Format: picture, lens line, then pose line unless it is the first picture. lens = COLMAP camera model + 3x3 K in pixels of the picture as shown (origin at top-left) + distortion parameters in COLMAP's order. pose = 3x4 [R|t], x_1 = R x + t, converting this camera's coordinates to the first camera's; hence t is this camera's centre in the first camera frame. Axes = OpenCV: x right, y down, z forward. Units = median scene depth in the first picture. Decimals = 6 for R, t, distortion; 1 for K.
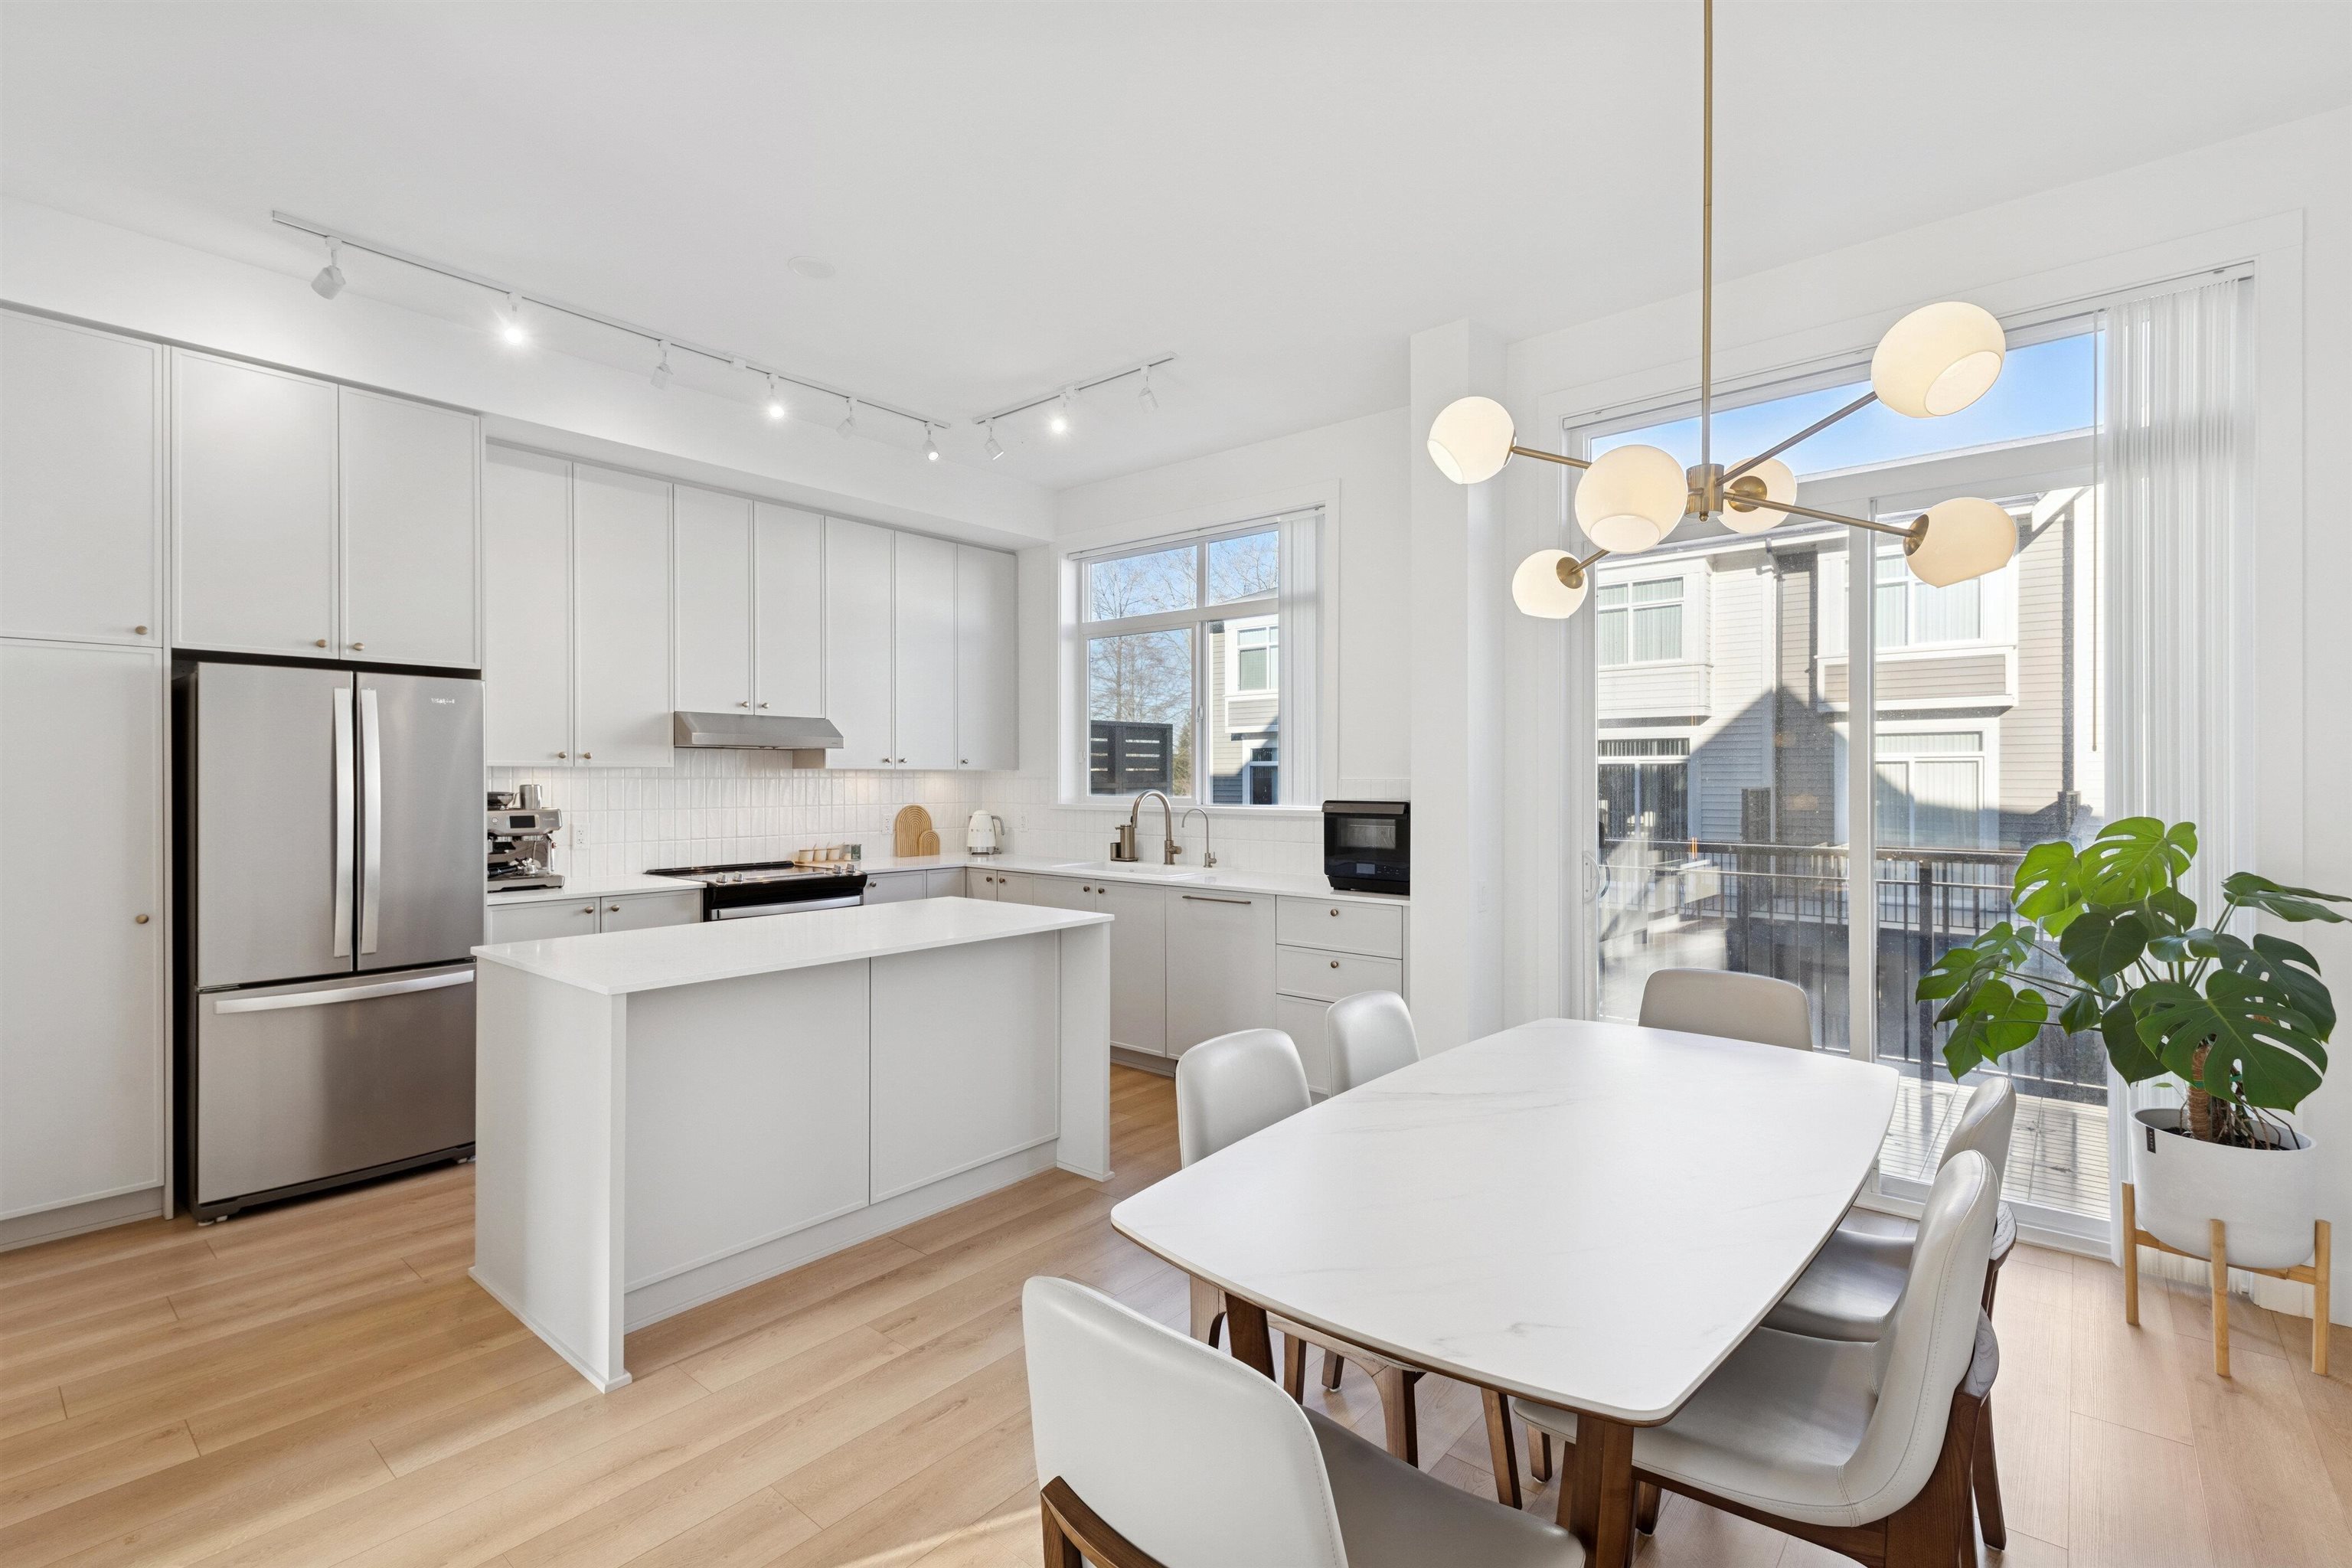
lens RADIAL K [[1045.2, 0, 1165.2], [0, 1045.2, 787.5], [0, 0, 1]] dist [0.005881, -0.003684]
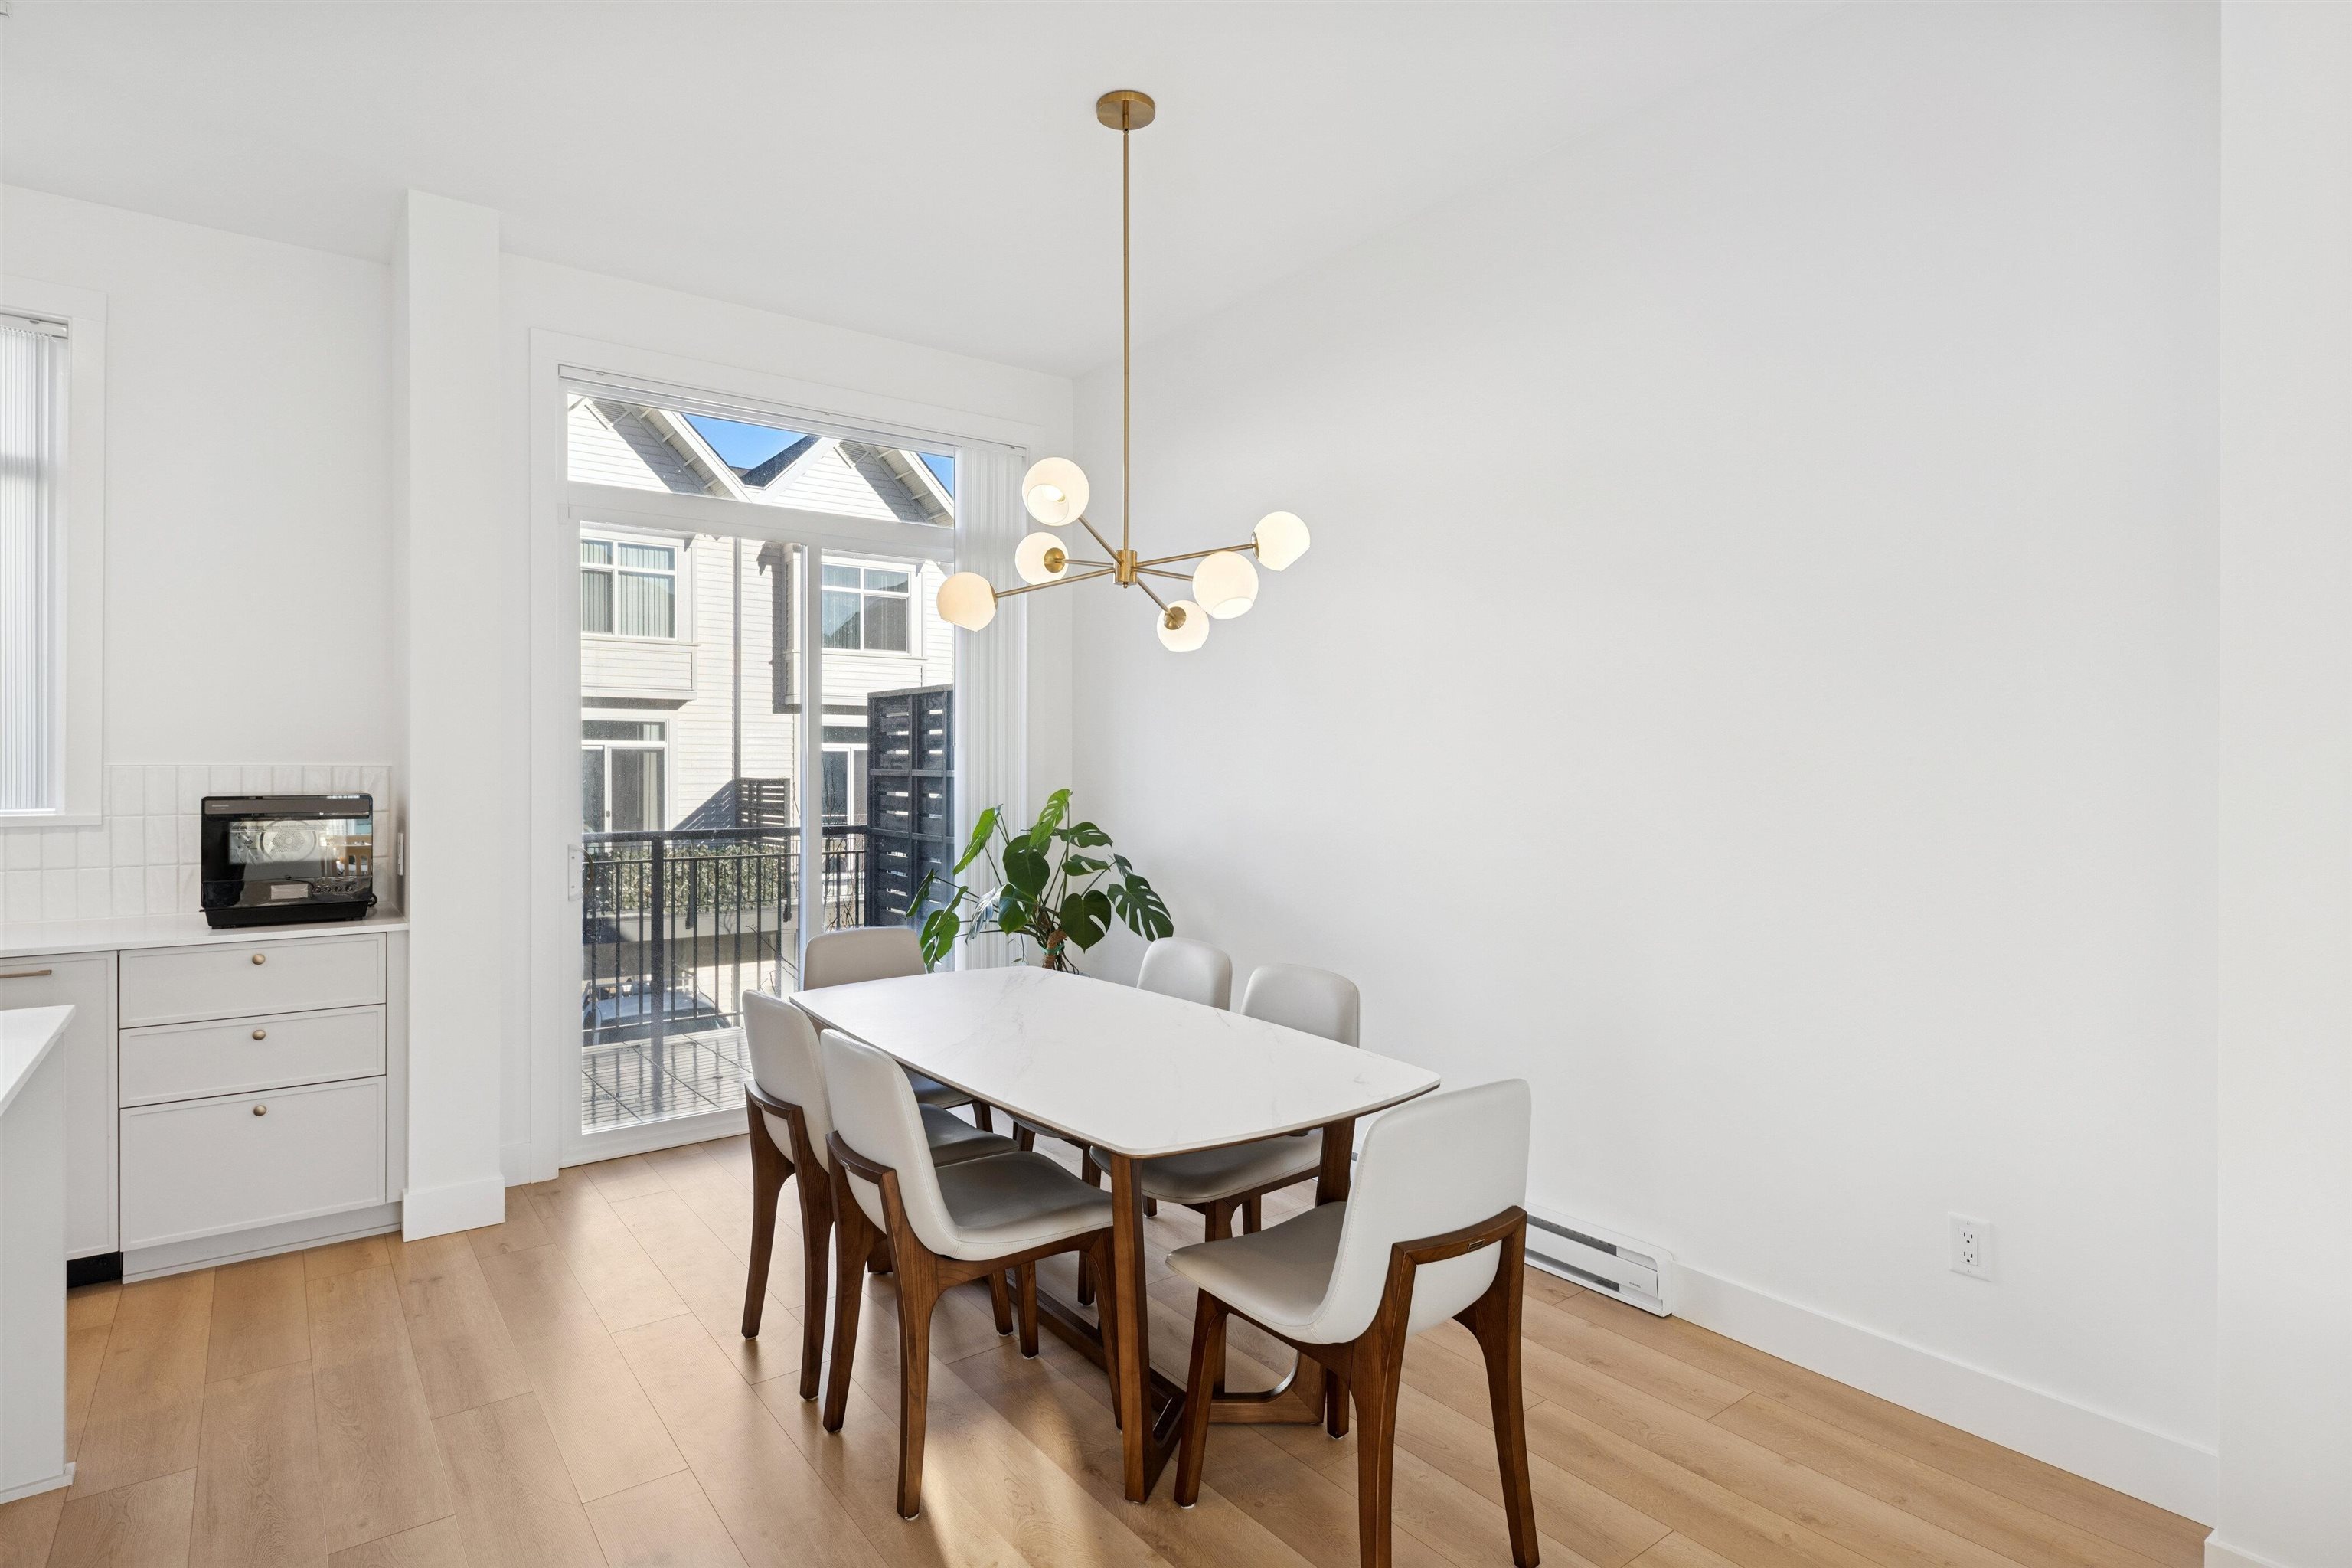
lens RADIAL K [[1211.5, 0, 1188.0], [0, 1211.5, 775.7], [0, 0, 1]] dist [-0.004668, -0.000959]
pose [[0.190615, -0.005539, 0.981649, -0.396232], [0.009323, 0.999949, 0.003832, 0.001527], [-0.981621, 0.008422, 0.190657, 0.200051]]
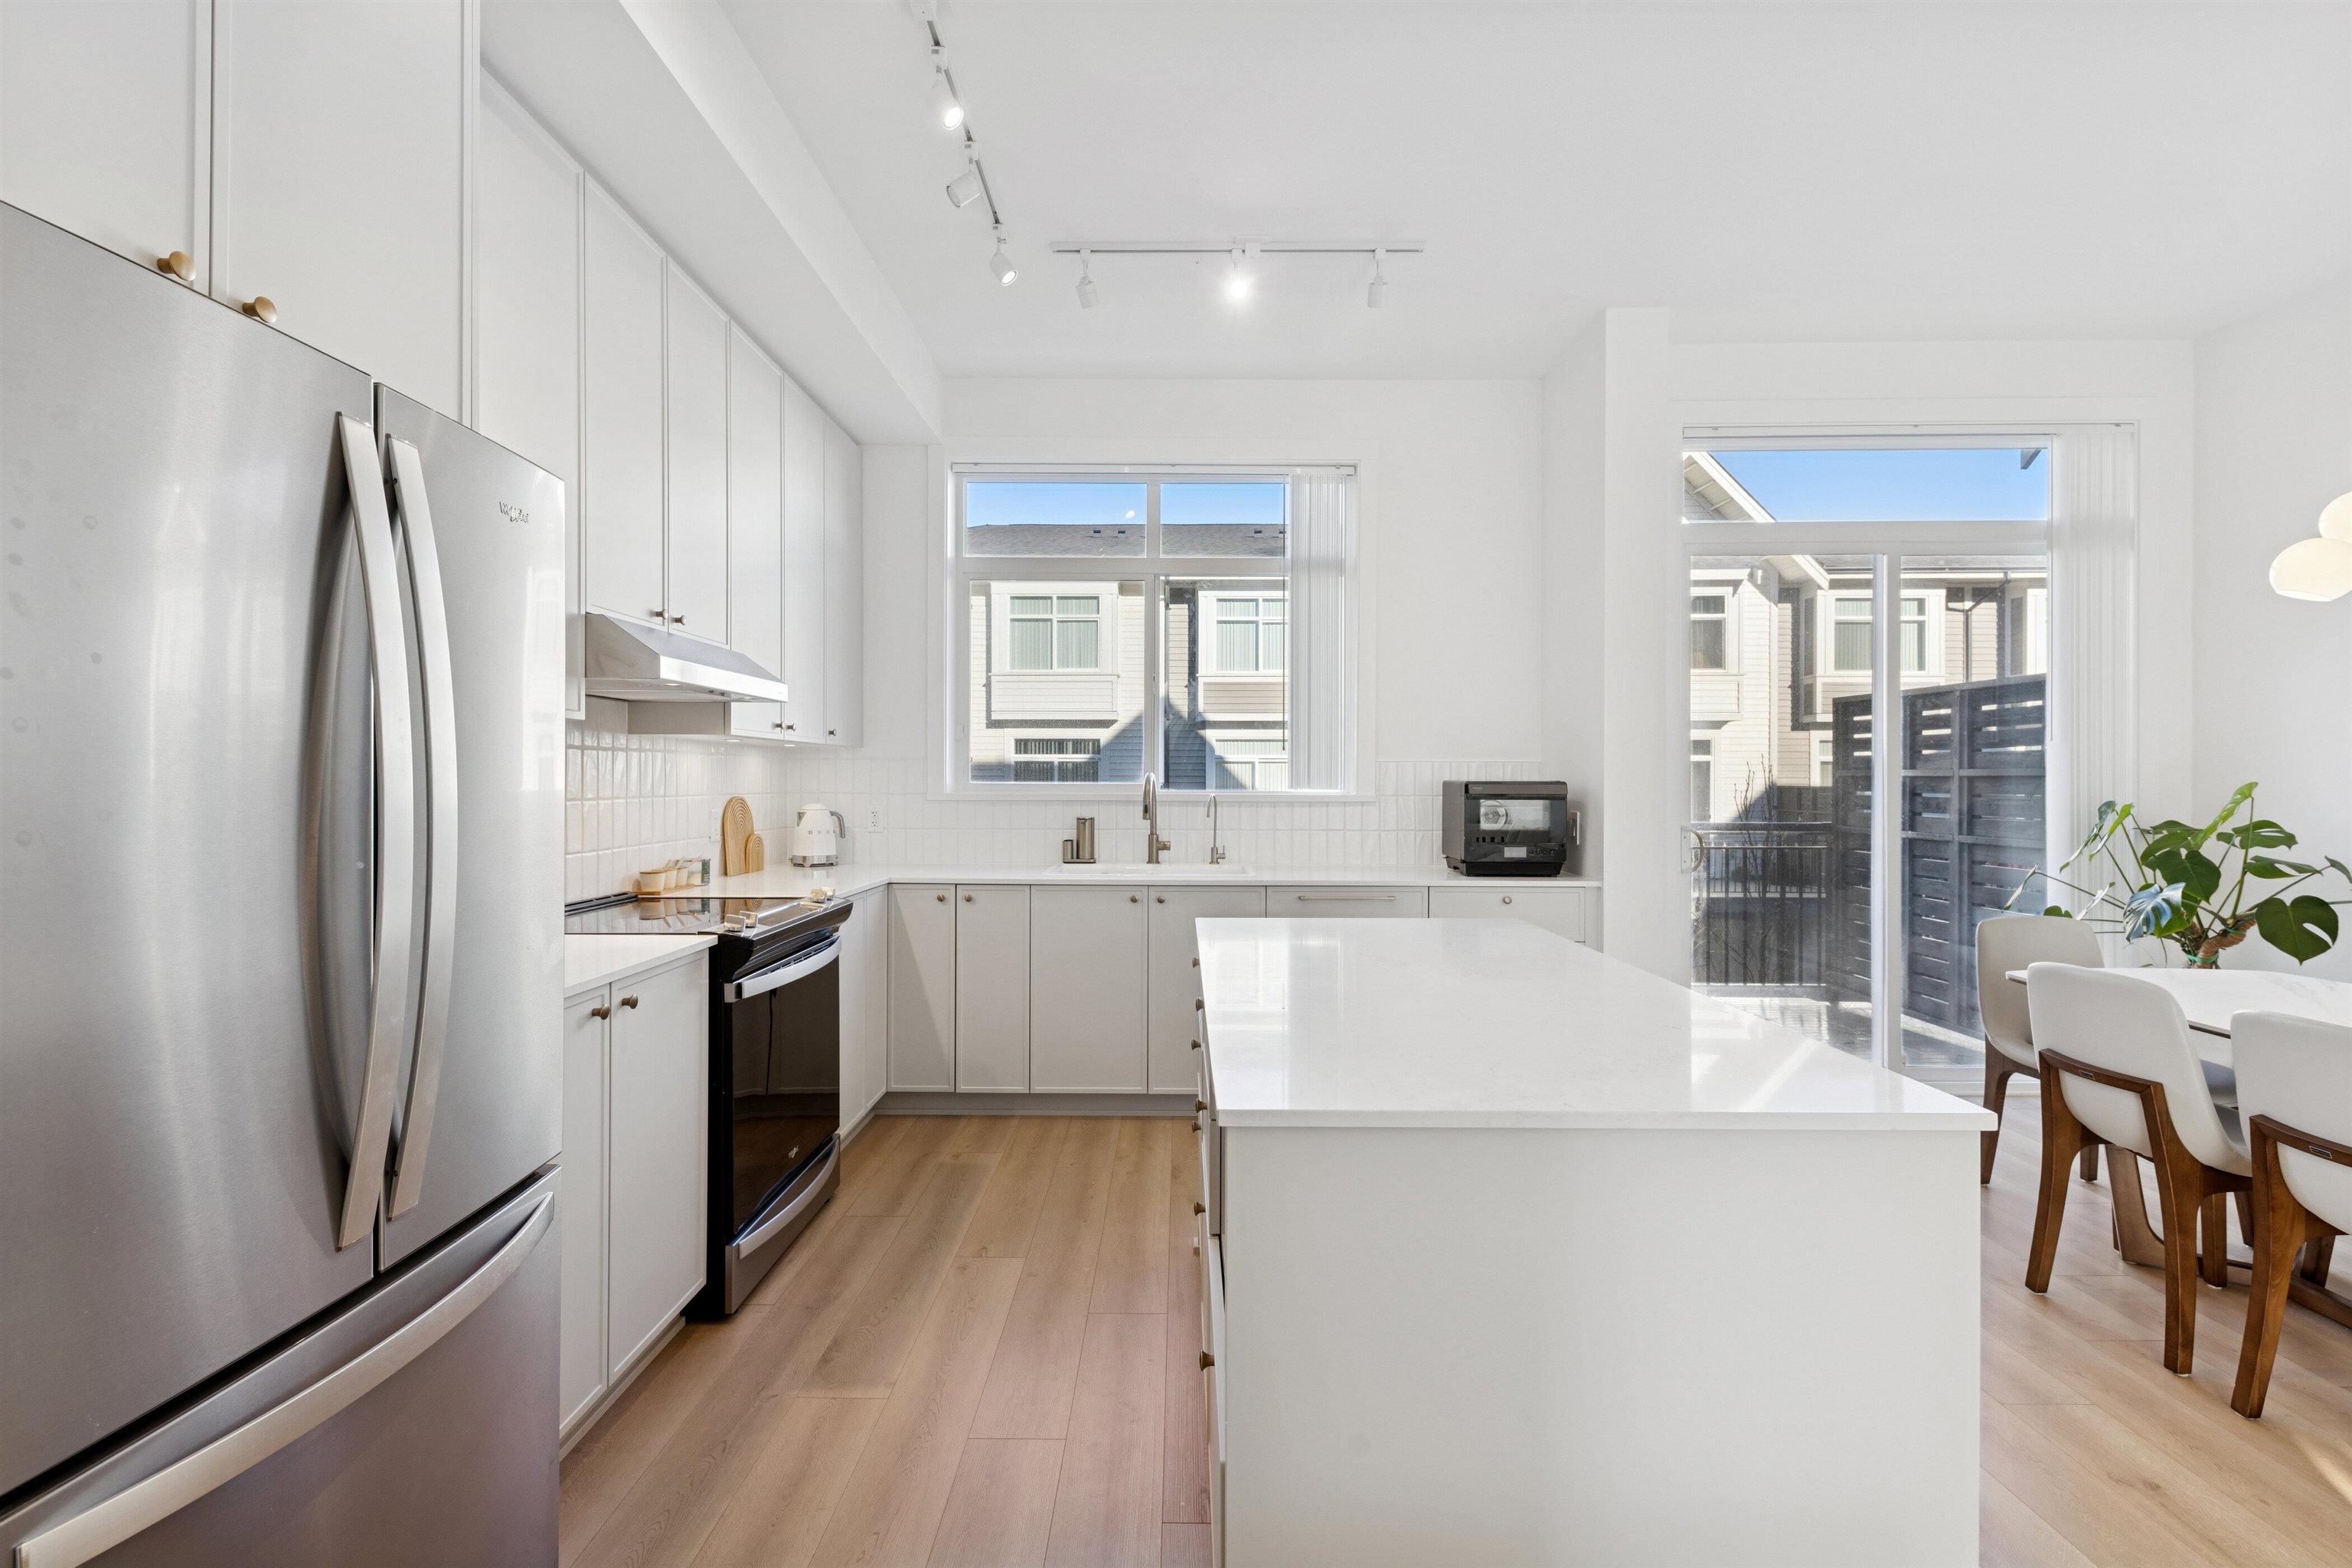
lens RADIAL K [[1045.2, 0, 1150.8], [0, 1045.2, 782.3], [0, 0, 1]] dist [0.005881, -0.003684]
pose [[0.764211, 0.002535, 0.644961, -0.546677], [0.001974, 0.999978, -0.006269, 0.015571], [-0.644963, 0.006064, 0.764190, 0.387543]]
